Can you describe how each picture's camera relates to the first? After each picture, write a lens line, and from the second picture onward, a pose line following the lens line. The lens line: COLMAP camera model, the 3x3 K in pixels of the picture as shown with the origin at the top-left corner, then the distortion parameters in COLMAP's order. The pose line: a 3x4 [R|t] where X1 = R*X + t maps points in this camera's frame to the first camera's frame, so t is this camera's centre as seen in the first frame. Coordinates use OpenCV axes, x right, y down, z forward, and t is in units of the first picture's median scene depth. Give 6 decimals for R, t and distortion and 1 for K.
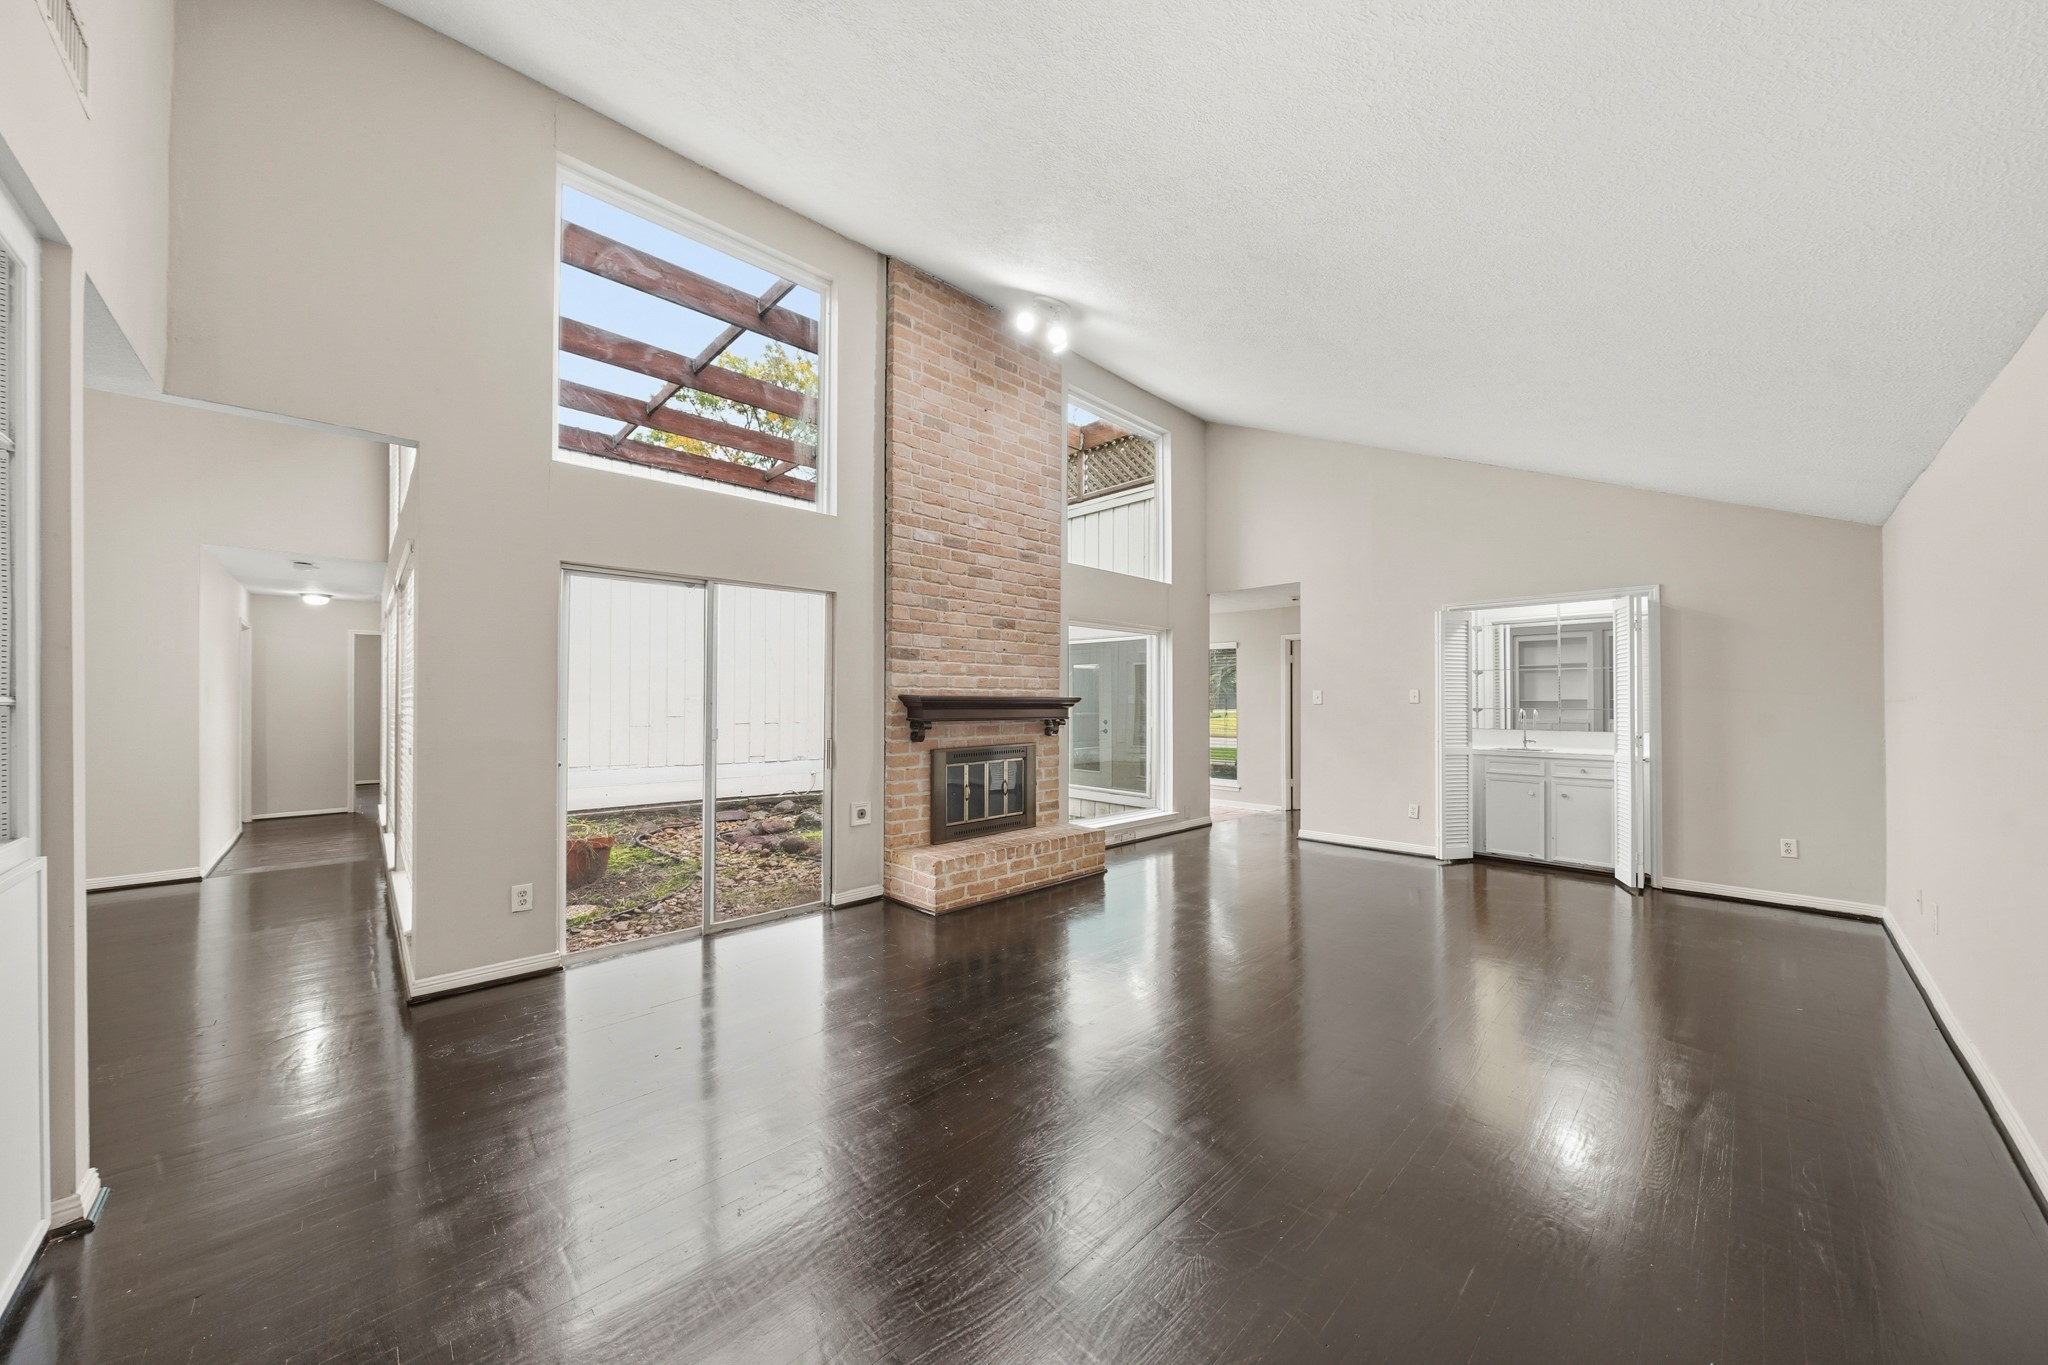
lens RADIAL K [[707.2, 0, 1022.6], [0, 707.2, 690.9], [0, 0, 1]] dist [-0.001278, -0.000353]
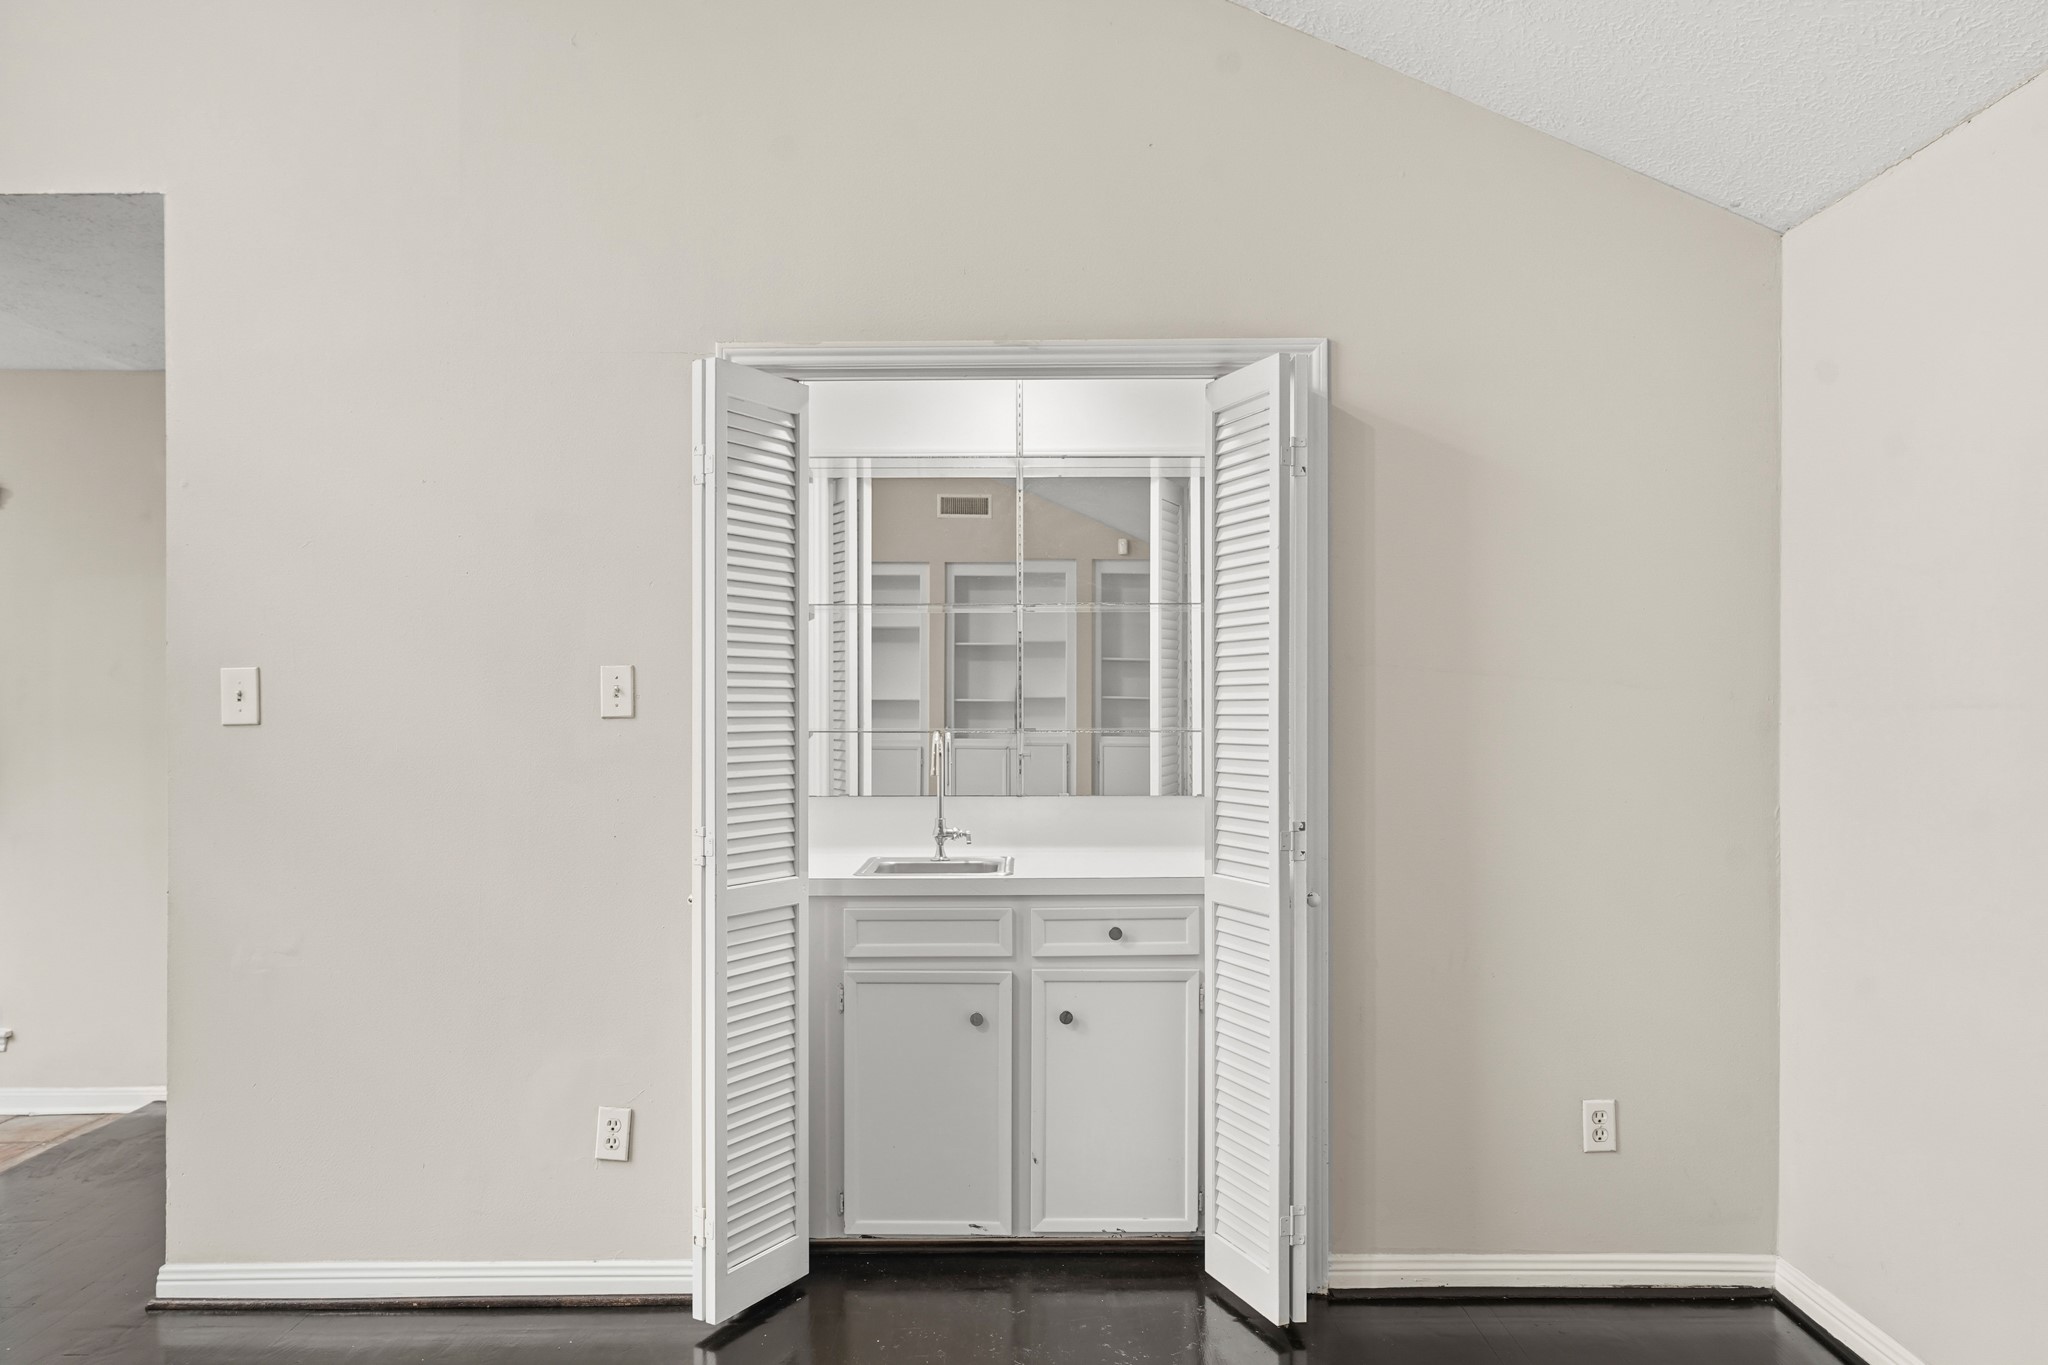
lens RADIAL K [[1585.2, 0, 1024.0], [0, 1585.2, 682.5], [0, 0, 1]] dist [-0.007747, -0.001935]
pose [[0.710070, -0.001247, 0.704130, 0.278013], [-0.004893, 0.999966, 0.006705, 0.001386], [-0.704114, -0.008207, 0.710040, 0.531973]]
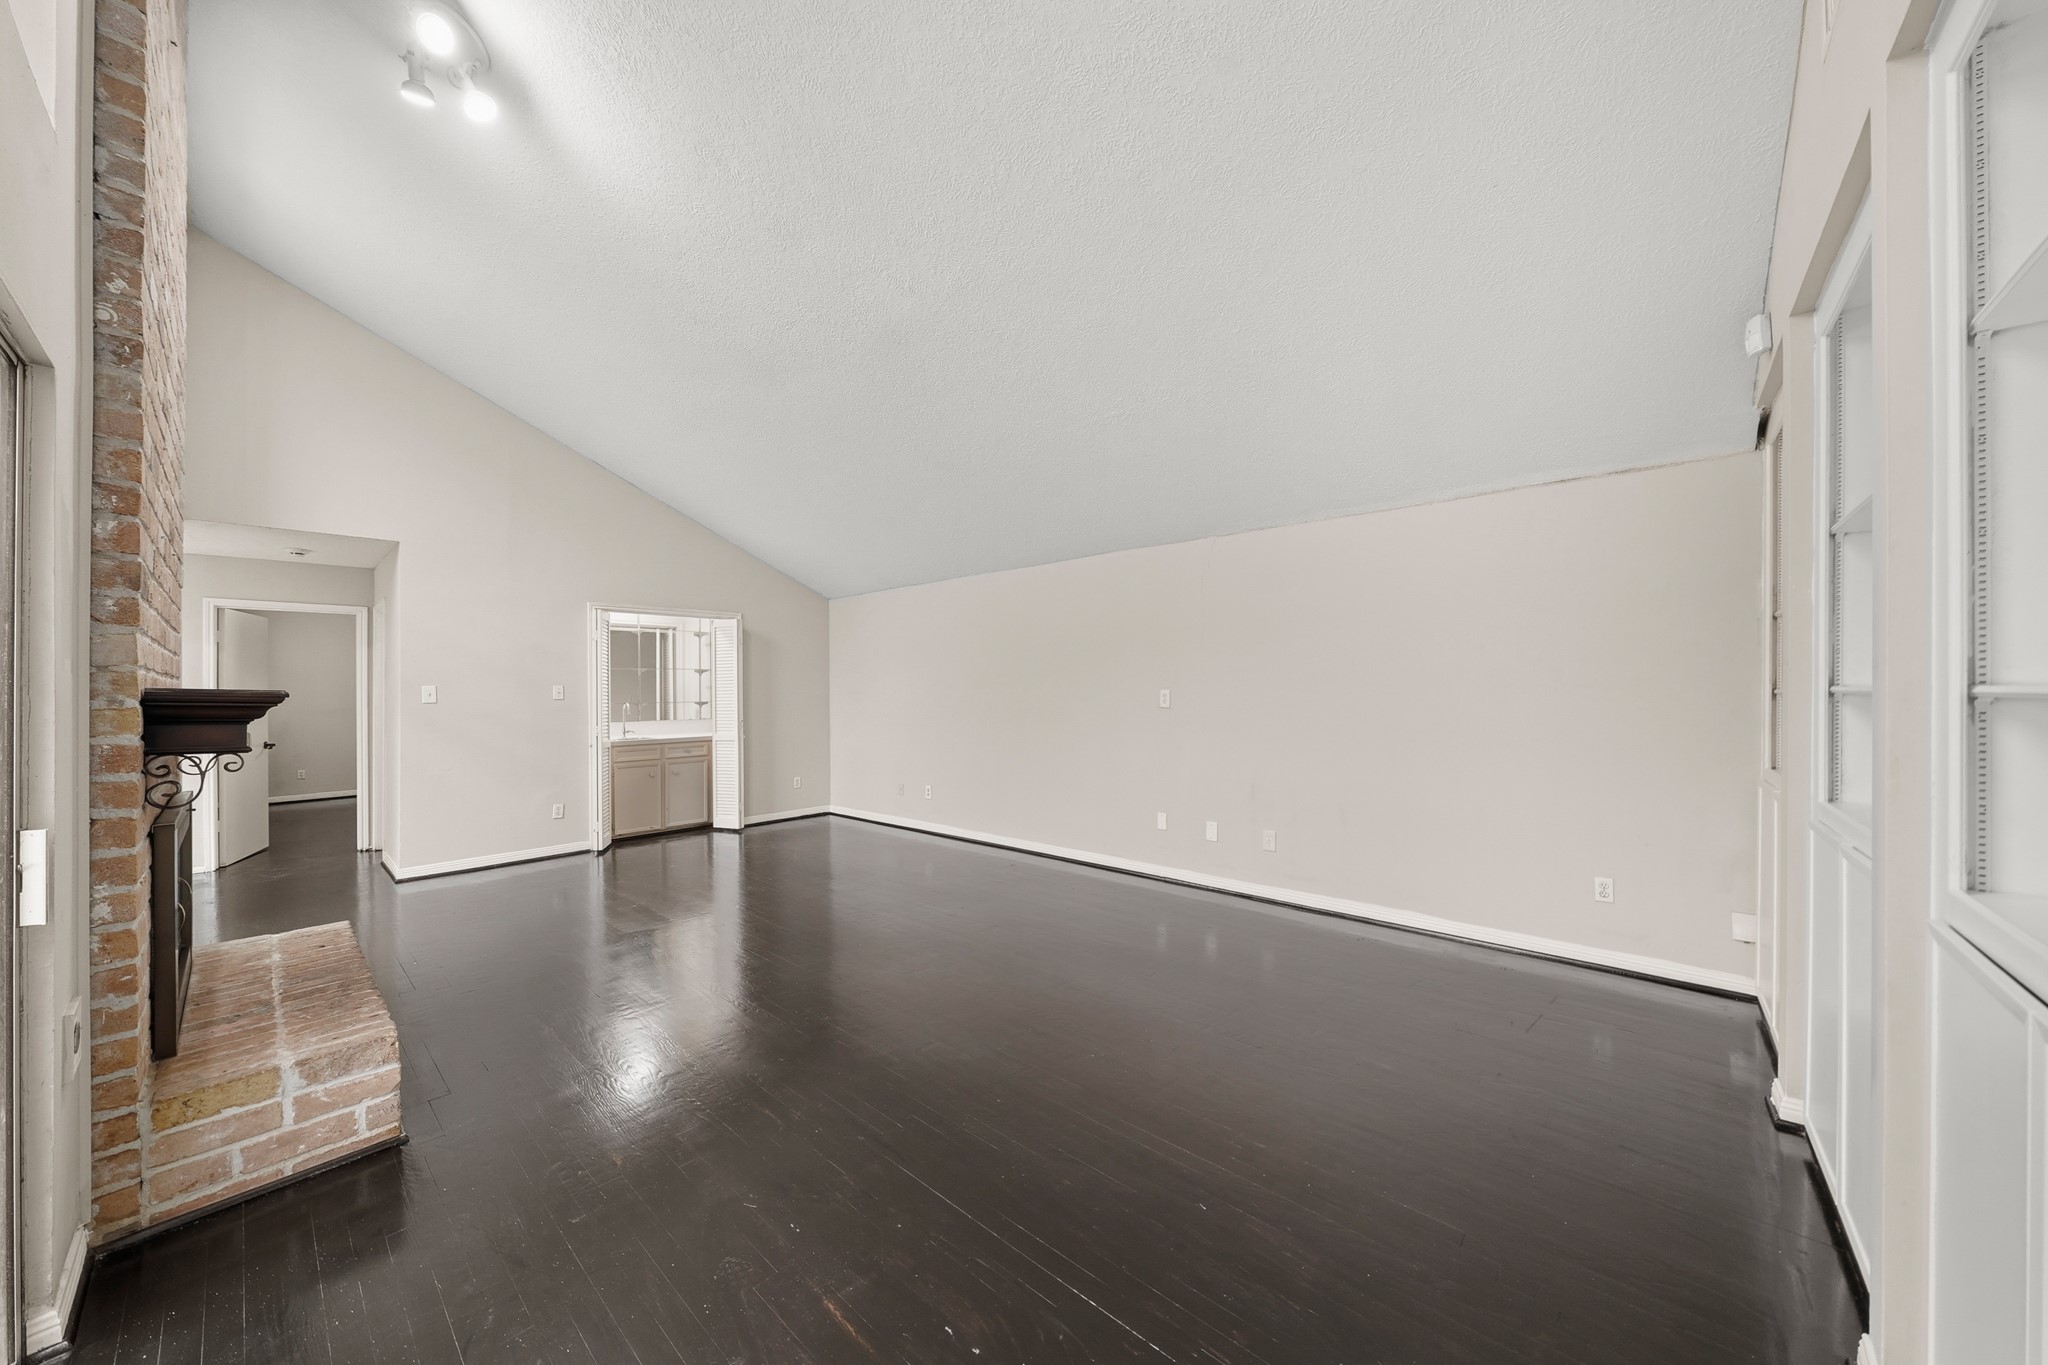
lens RADIAL K [[707.2, 0, 1022.6], [0, 707.2, 690.9], [0, 0, 1]] dist [-0.001278, -0.000353]
pose [[-0.053037, 0.000856, 0.998592, -0.485116], [-0.007102, 0.999974, -0.001234, 0.003262], [-0.998567, -0.007157, -0.053030, 0.460955]]
